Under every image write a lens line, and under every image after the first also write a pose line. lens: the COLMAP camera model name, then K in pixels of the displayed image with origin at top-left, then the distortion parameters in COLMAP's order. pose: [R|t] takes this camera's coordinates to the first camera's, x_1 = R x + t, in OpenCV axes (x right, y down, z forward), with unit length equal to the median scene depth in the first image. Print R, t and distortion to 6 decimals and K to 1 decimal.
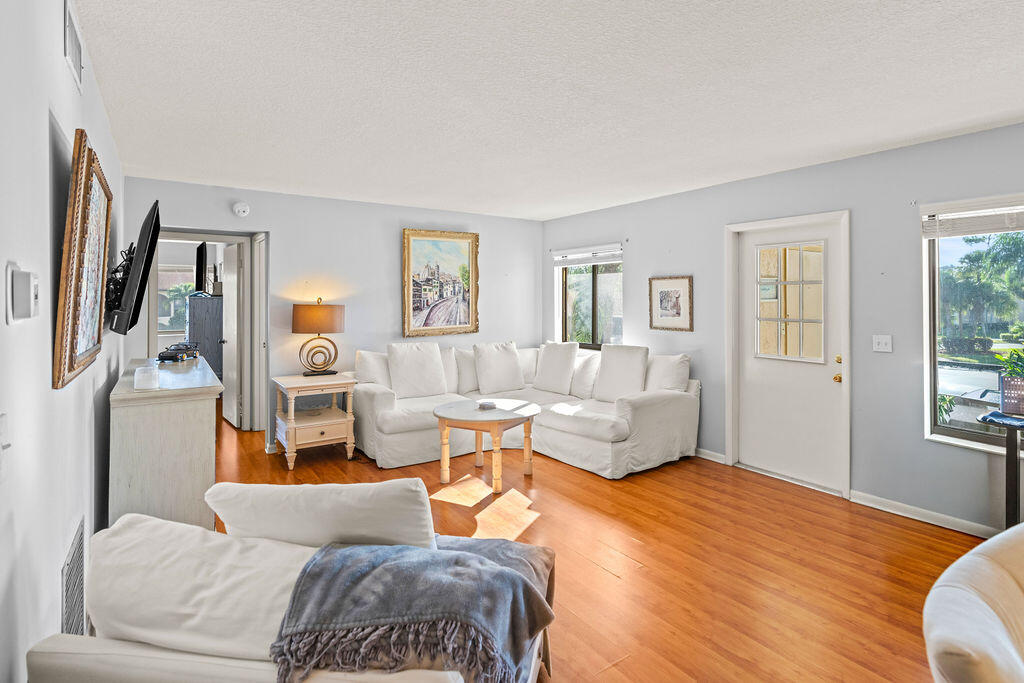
lens RADIAL K [[521.5, 0, 532.9], [0, 521.5, 302.0], [0, 0, 1]] dist [0.000120, 0.000390]
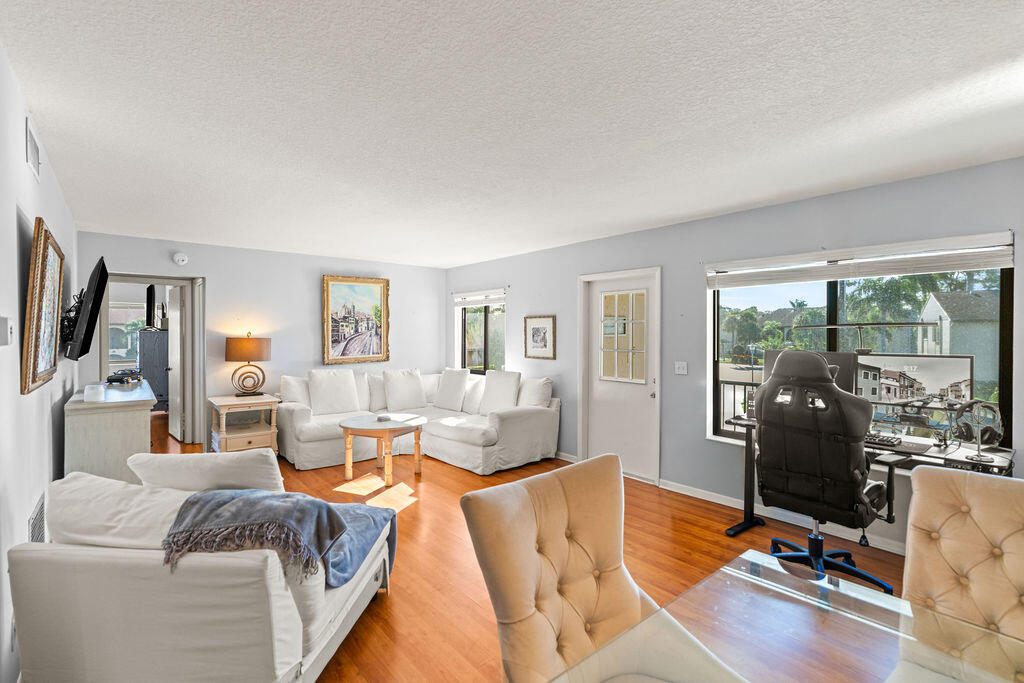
lens RADIAL K [[464.6, 0, 496.7], [0, 464.6, 342.1], [0, 0, 1]] dist [0.001743, 0.000248]
pose [[0.998081, 0.001657, 0.061897, 0.110827], [-0.002492, 0.999907, 0.013411, -0.000916], [-0.061869, -0.013539, 0.997992, -0.128559]]
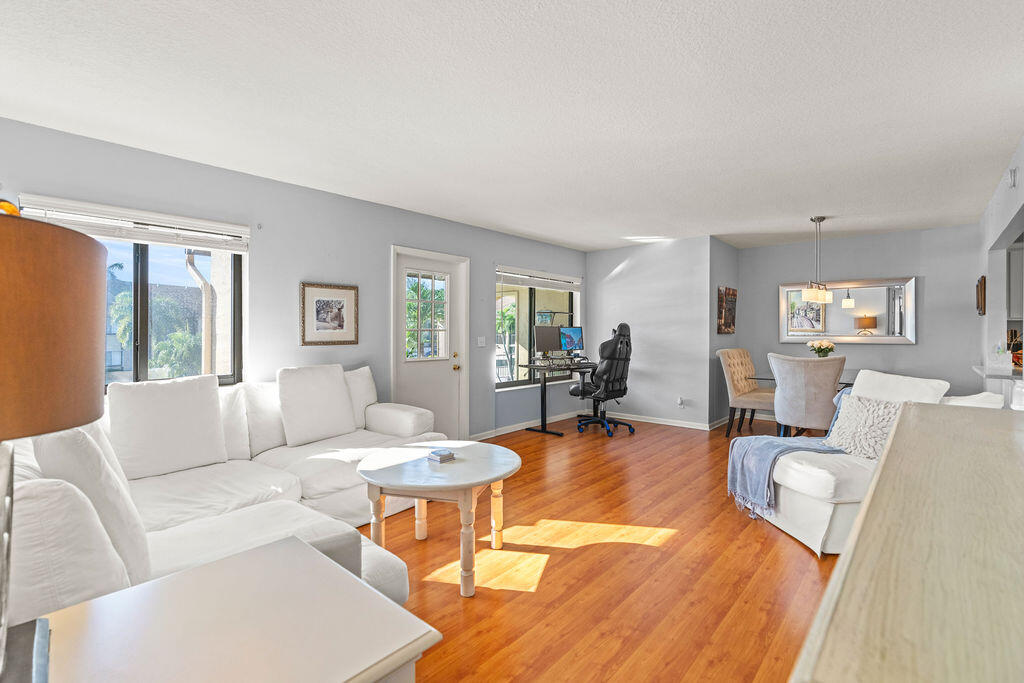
lens RADIAL K [[478.9, 0, 512.7], [0, 478.9, 324.0], [0, 0, 1]] dist [0.000550, 0.000184]
pose [[-0.223339, -0.002436, 0.974738, -0.735664], [-0.013592, 0.999907, -0.000615, 0.018321], [-0.974646, -0.013386, -0.223352, 1.062901]]
